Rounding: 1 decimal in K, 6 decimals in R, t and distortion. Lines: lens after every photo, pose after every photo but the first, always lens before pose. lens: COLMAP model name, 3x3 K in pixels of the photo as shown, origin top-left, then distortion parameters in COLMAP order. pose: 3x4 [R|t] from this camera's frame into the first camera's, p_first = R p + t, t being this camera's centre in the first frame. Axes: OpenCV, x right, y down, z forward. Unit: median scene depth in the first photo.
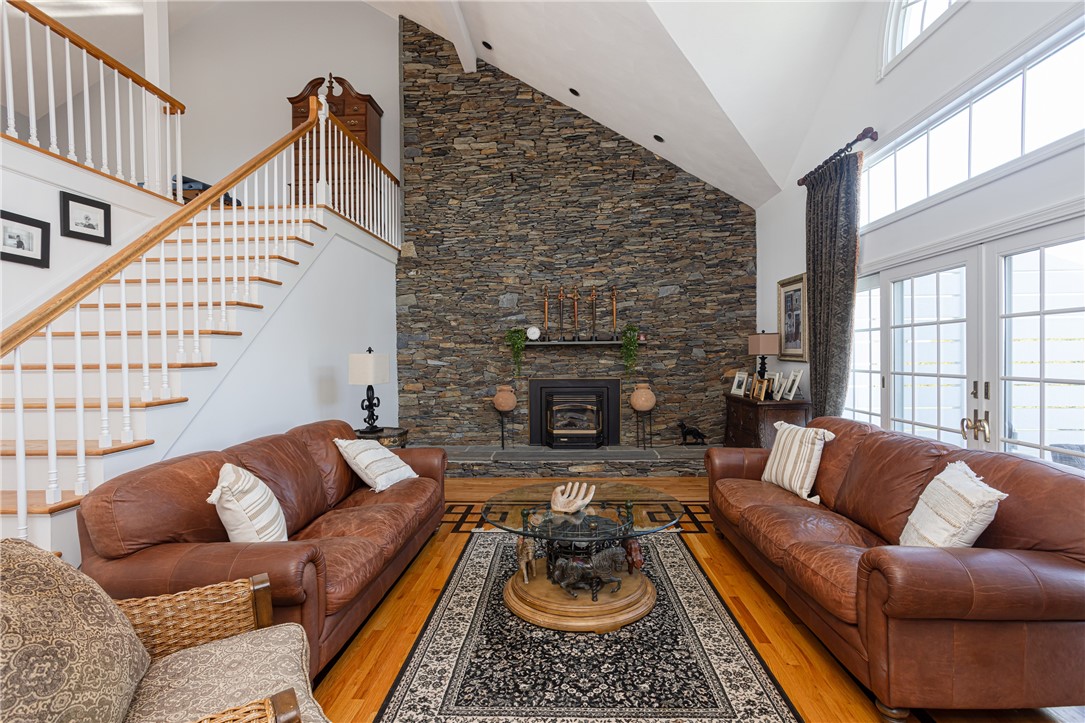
lens RADIAL K [[535.7, 0, 542.5], [0, 535.7, 361.5], [0, 0, 1]] dist [-0.018740, 0.001130]
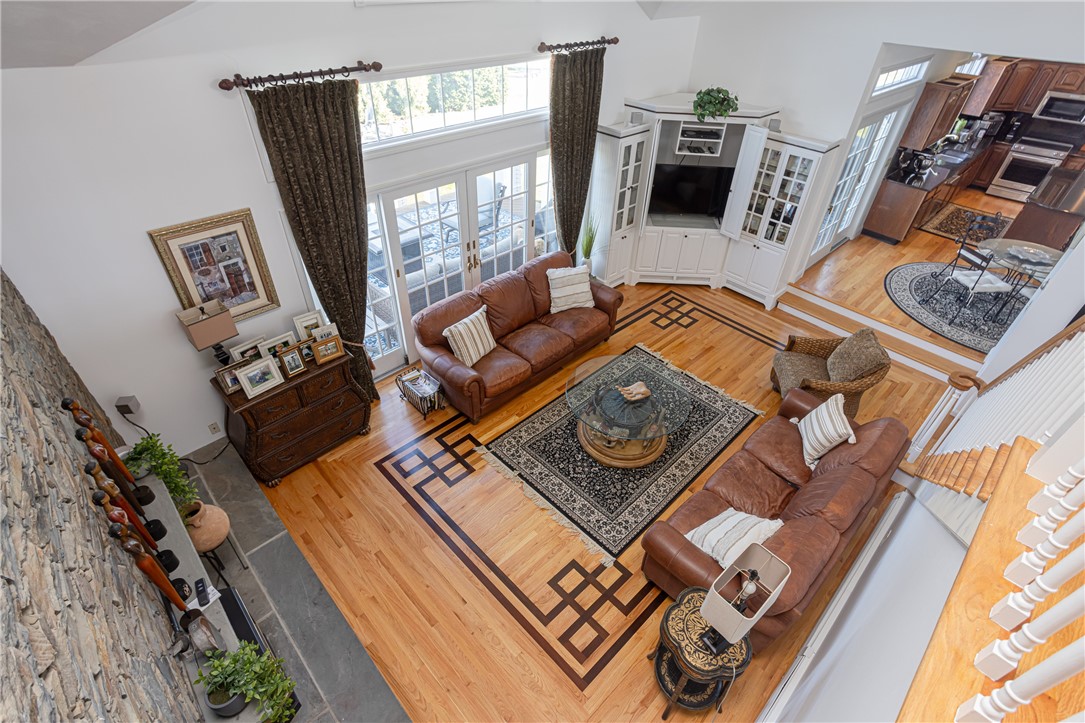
lens RADIAL K [[535.7, 0, 542.5], [0, 535.7, 361.5], [0, 0, 1]] dist [-0.018740, 0.001130]
pose [[-0.736724, -0.442075, 0.511671, -0.397995], [-0.033569, 0.779671, 0.625289, -0.621018], [-0.675360, 0.443489, -0.589242, 1.592307]]
